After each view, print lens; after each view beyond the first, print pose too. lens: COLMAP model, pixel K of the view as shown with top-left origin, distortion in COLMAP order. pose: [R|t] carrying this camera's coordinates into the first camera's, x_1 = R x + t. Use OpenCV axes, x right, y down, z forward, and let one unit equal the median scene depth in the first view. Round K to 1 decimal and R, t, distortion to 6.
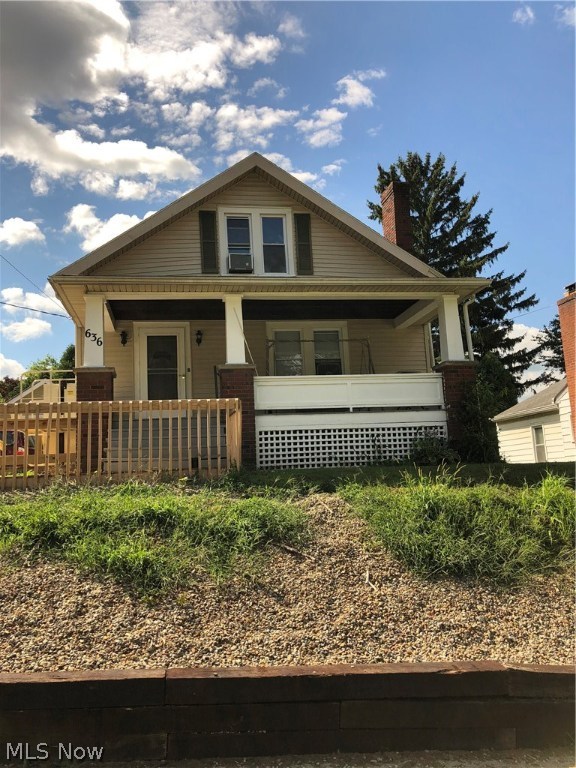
lens RADIAL K [[644.0, 0, 291.3], [0, 644.0, 378.2], [0, 0, 1]] dist [0.029614, -0.028138]
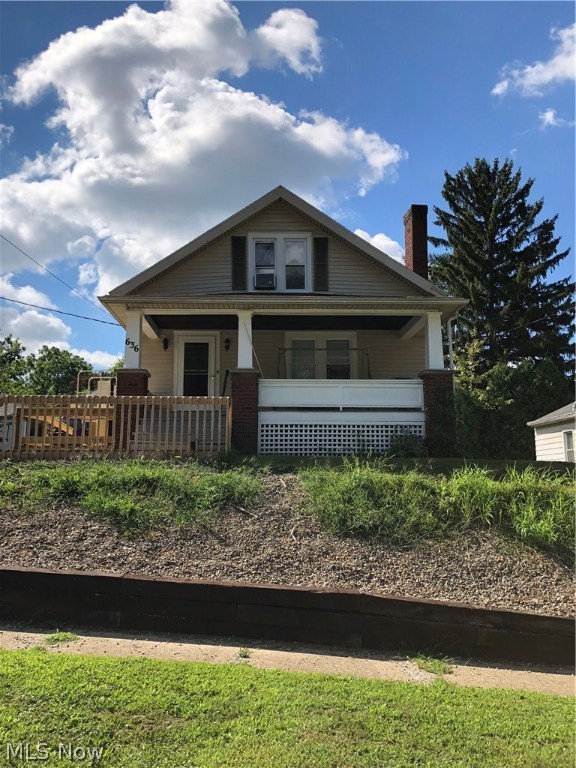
lens RADIAL K [[644.0, 0, 288.0], [0, 644.0, 385.7], [0, 0, 1]] dist [0.029614, -0.028138]
pose [[0.989111, 0.025981, -0.144858, 0.170567], [-0.023832, 0.999579, 0.016552, -0.011688], [0.145227, -0.012920, 0.989314, -0.191000]]
